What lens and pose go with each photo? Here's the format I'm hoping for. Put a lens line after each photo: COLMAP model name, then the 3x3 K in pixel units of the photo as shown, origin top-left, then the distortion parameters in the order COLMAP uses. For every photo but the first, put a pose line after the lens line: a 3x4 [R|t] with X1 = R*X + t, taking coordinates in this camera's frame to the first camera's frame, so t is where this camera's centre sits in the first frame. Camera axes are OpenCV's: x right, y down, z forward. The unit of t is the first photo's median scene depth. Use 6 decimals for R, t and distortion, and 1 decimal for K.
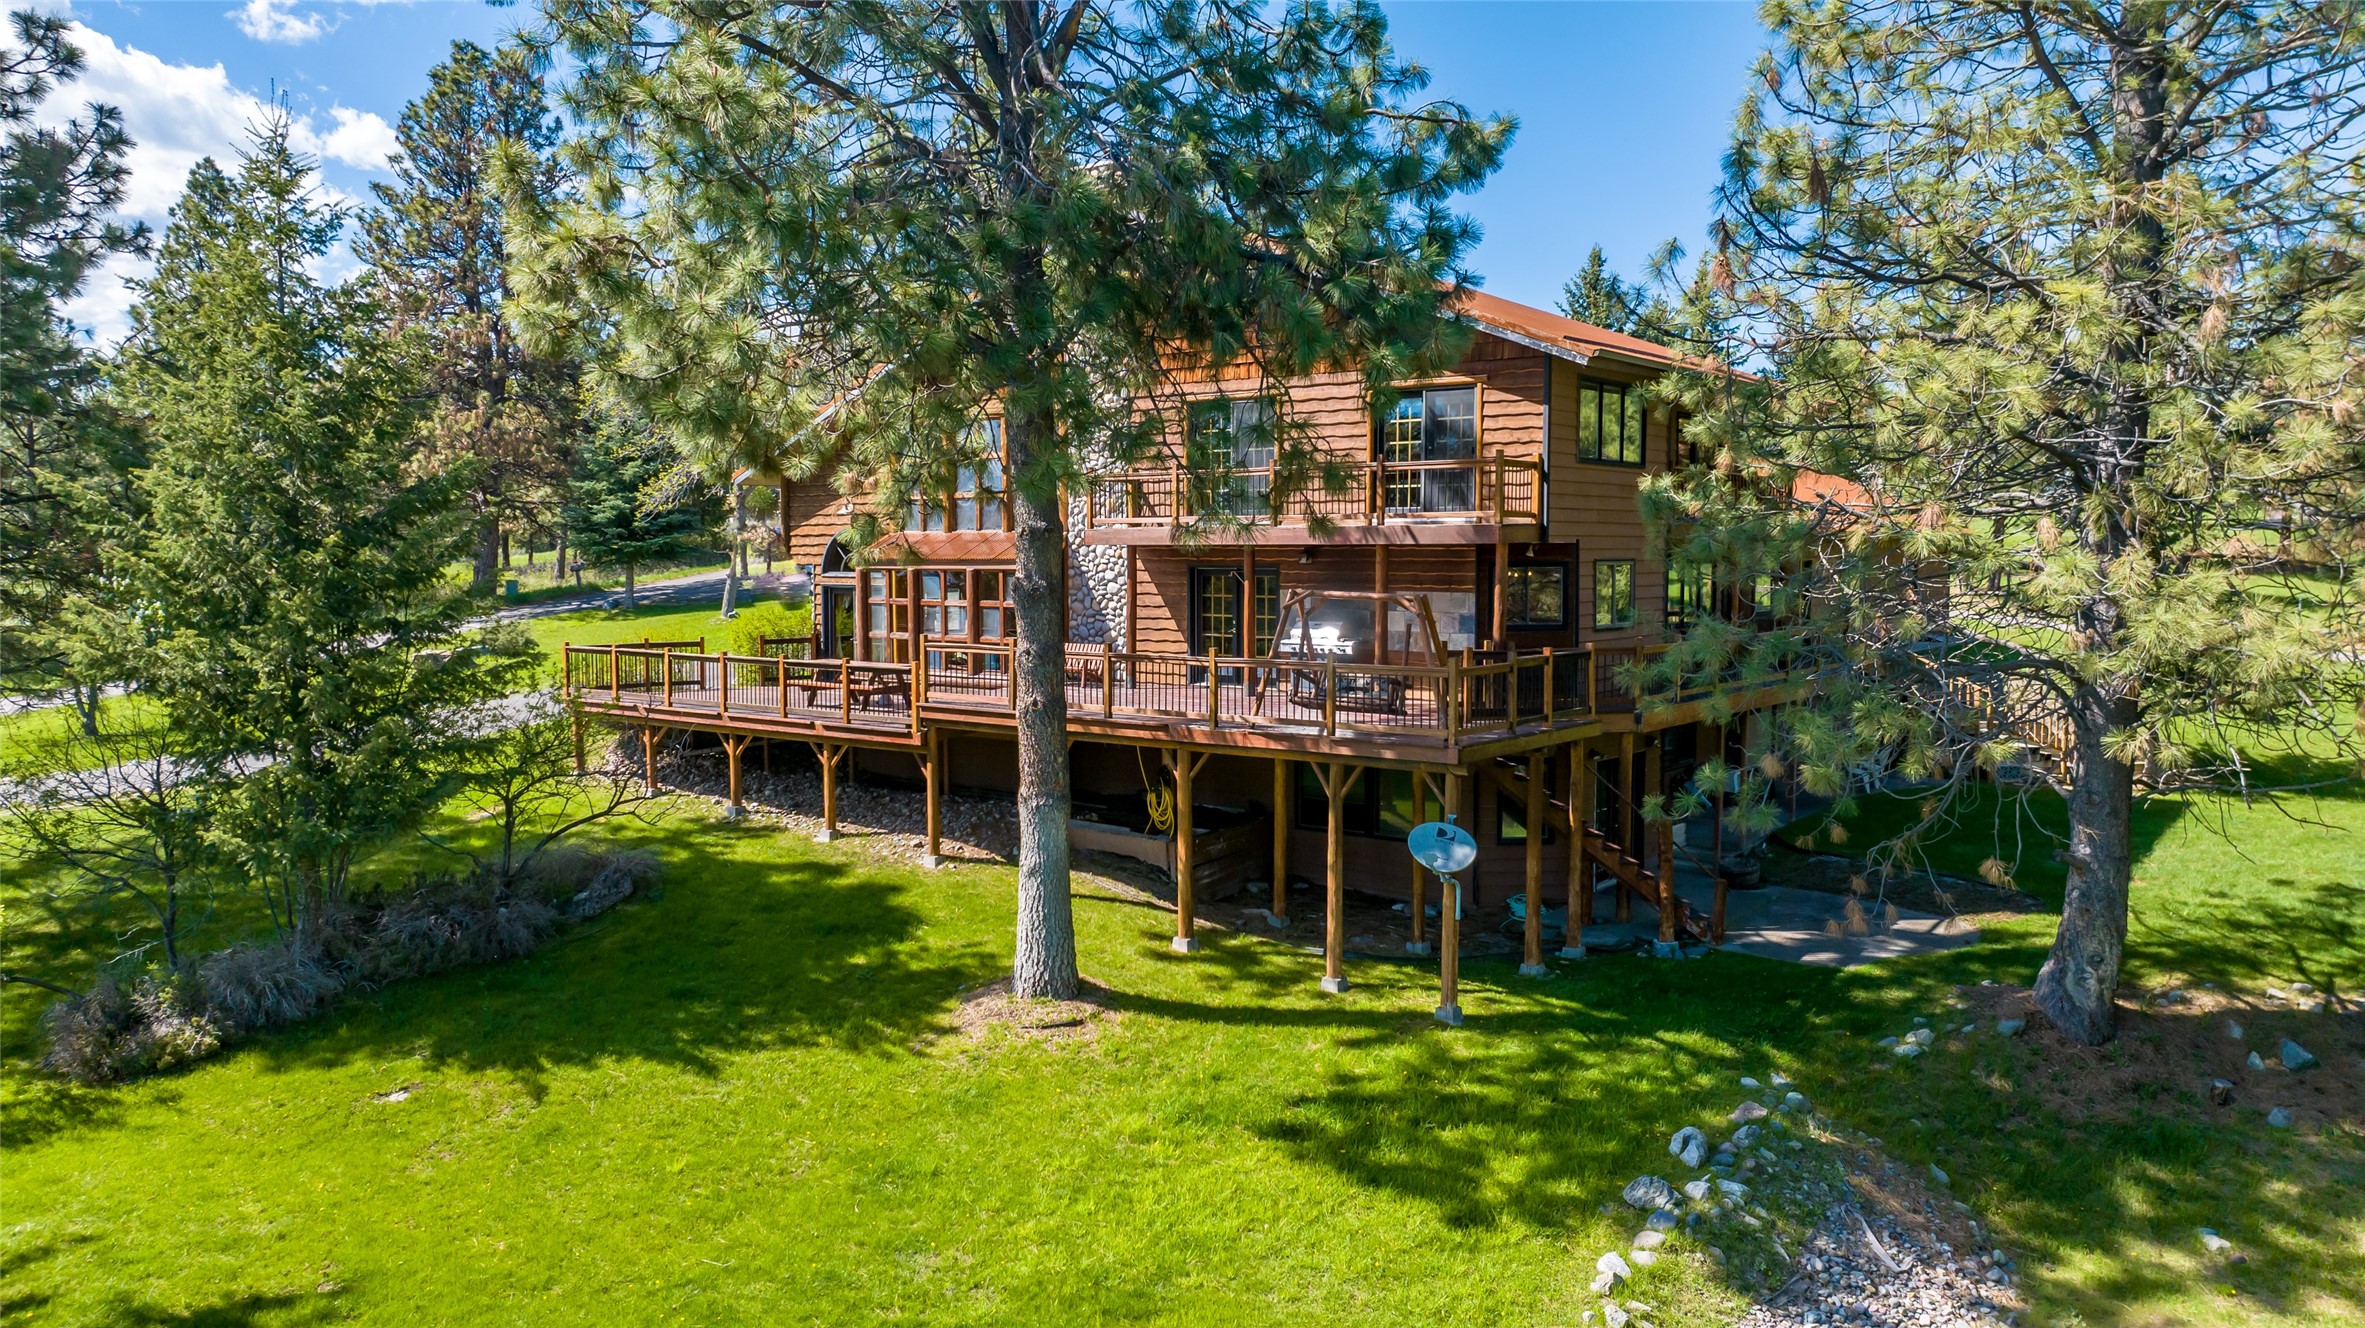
lens RADIAL K [[1650.3, 0, 1180.3], [0, 1650.3, 662.9], [0, 0, 1]] dist [-0.053453, 0.046626]
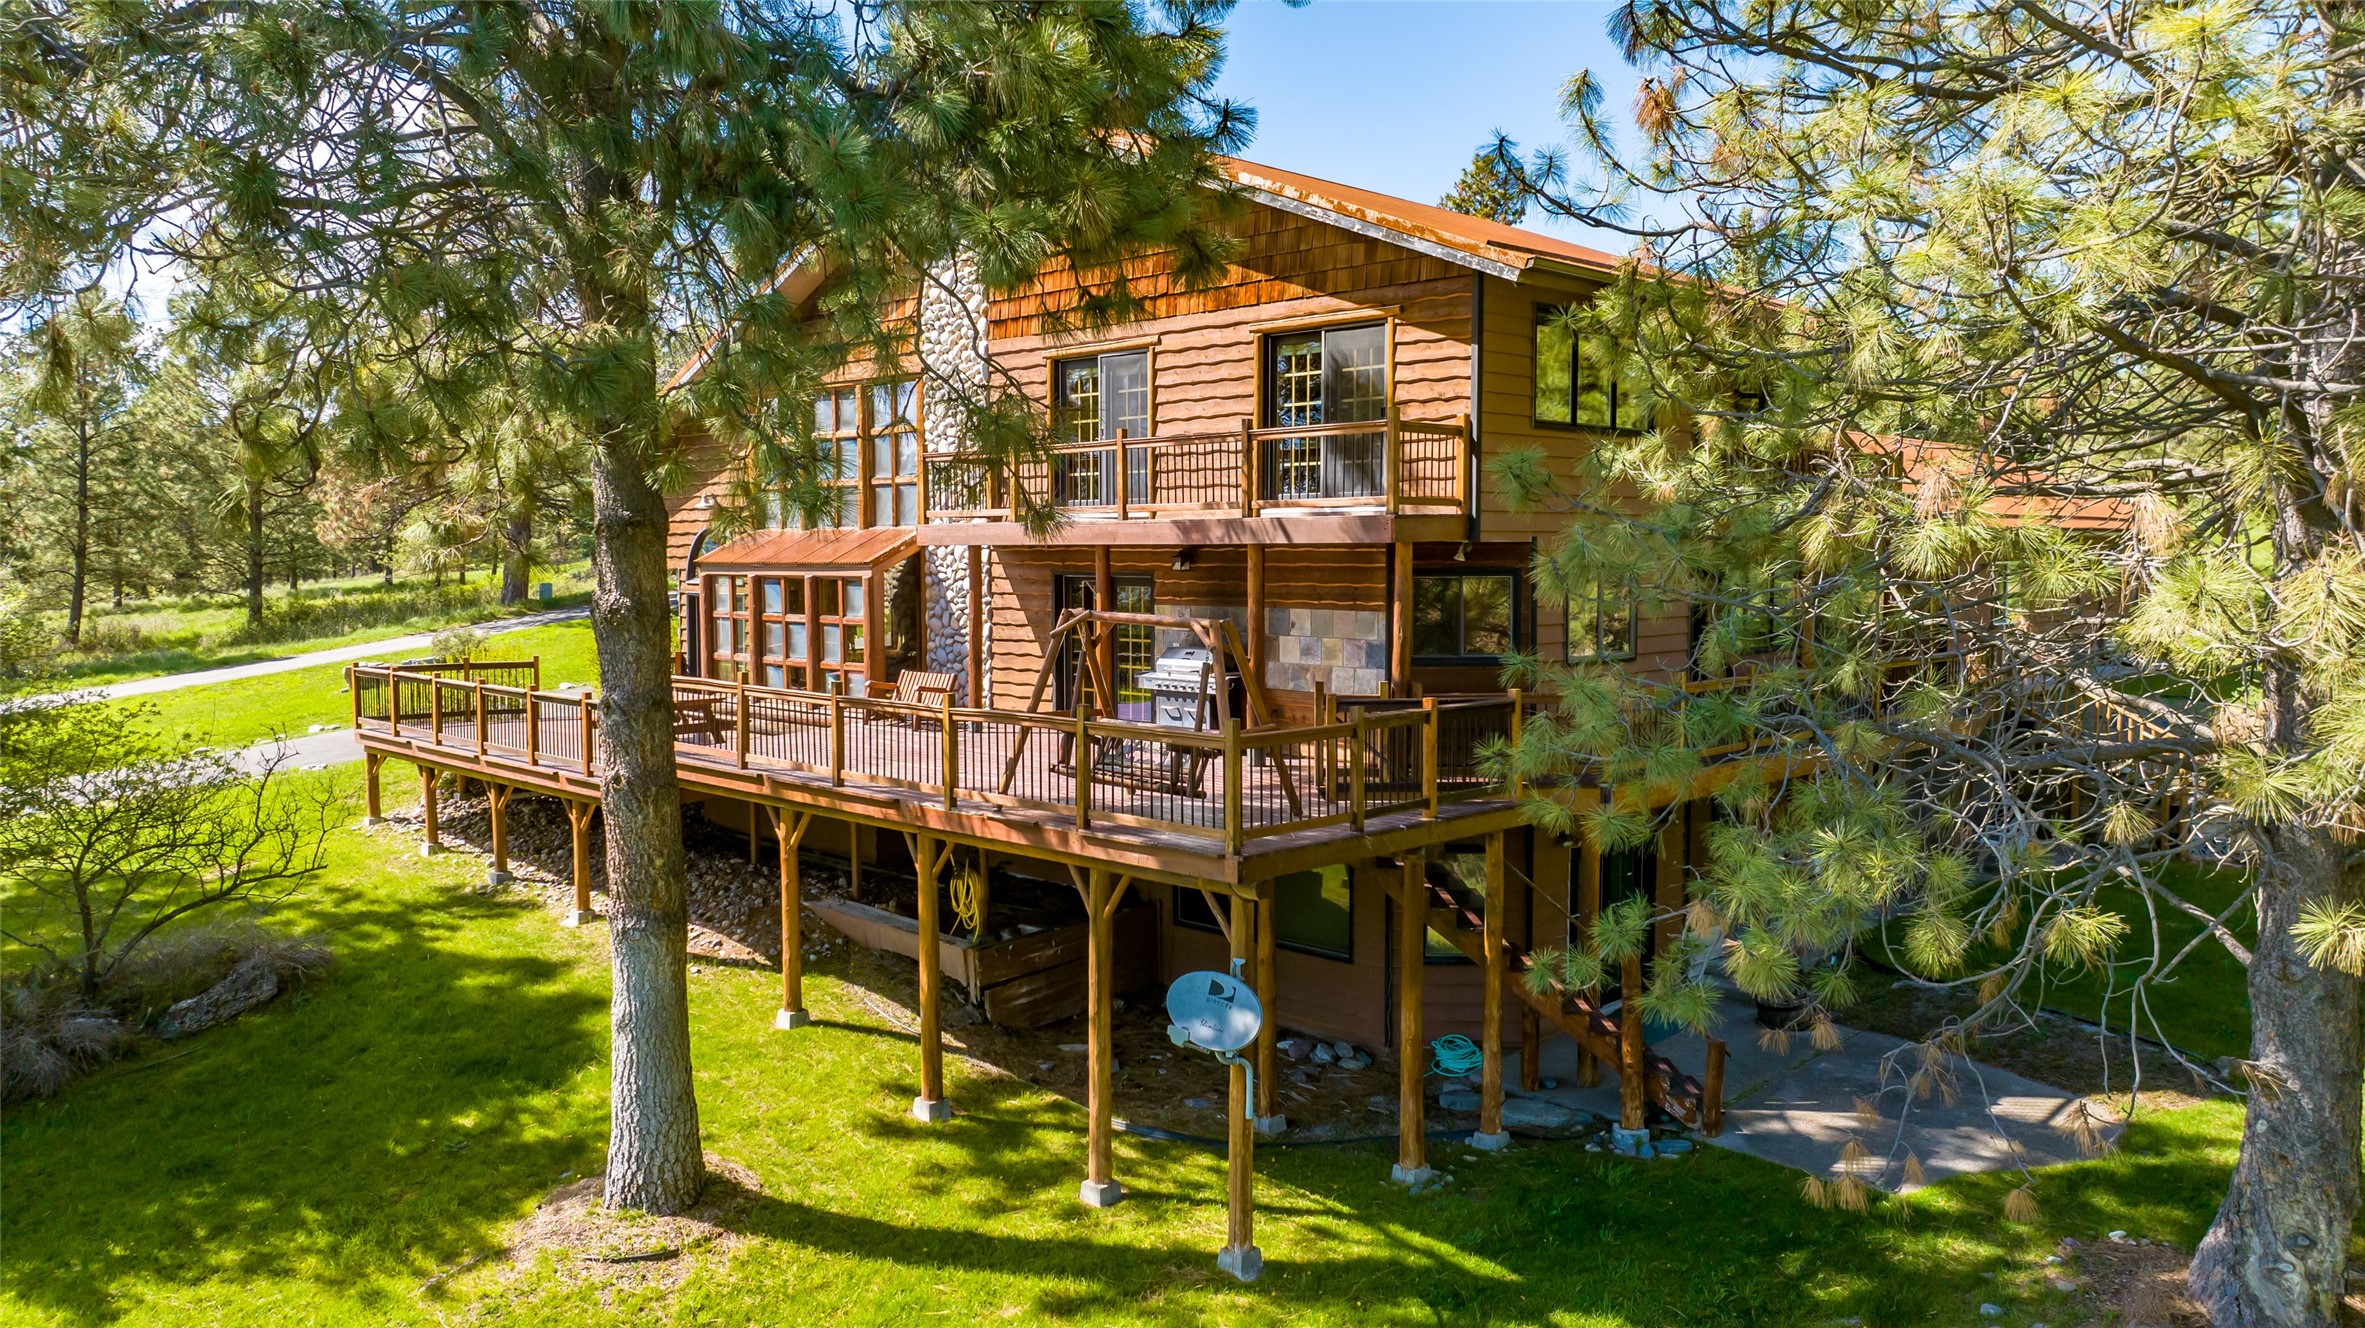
lens RADIAL K [[1650.3, 0, 1186.9], [0, 1650.3, 657.2], [0, 0, 1]] dist [-0.053453, 0.046626]
pose [[0.993327, 0.007356, -0.115100, 0.184824], [-0.007804, 0.999964, -0.003441, -0.020971], [0.115071, 0.004316, 0.993348, 0.296658]]
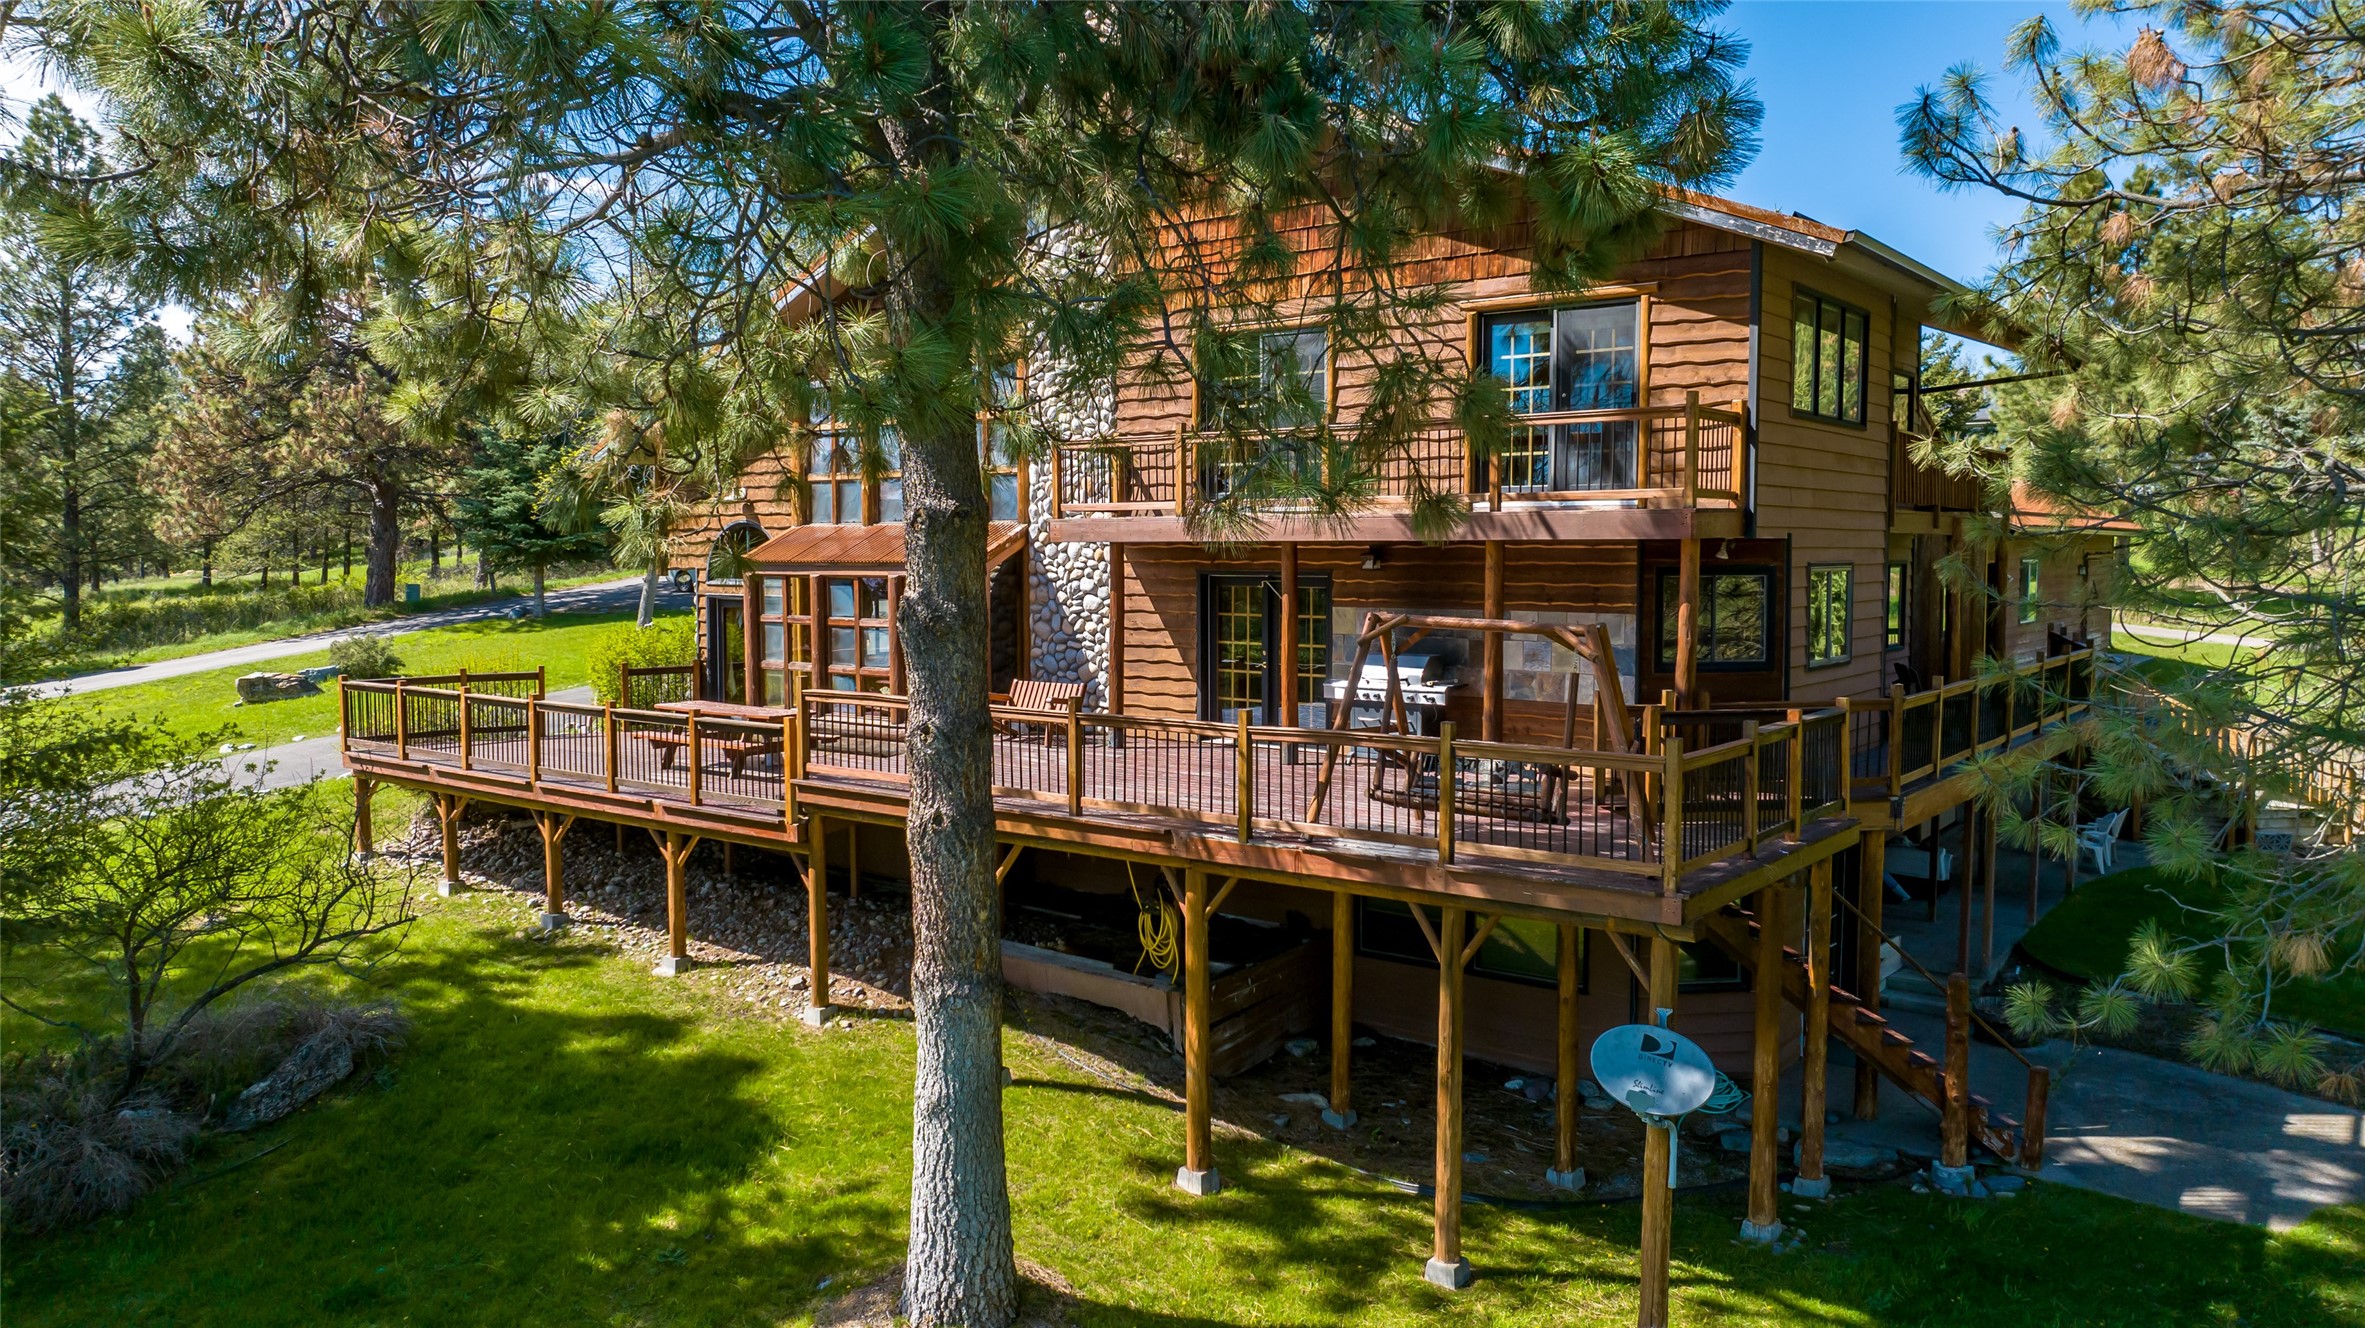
lens RADIAL K [[1650.3, 0, 1179.8], [0, 1650.3, 660.7], [0, 0, 1]] dist [-0.053453, 0.046626]
pose [[0.999999, 0.000055, 0.001532, -0.004721], [-0.000054, 1.000000, -0.000742, -0.024703], [-0.001532, 0.000742, 0.999999, 0.360415]]
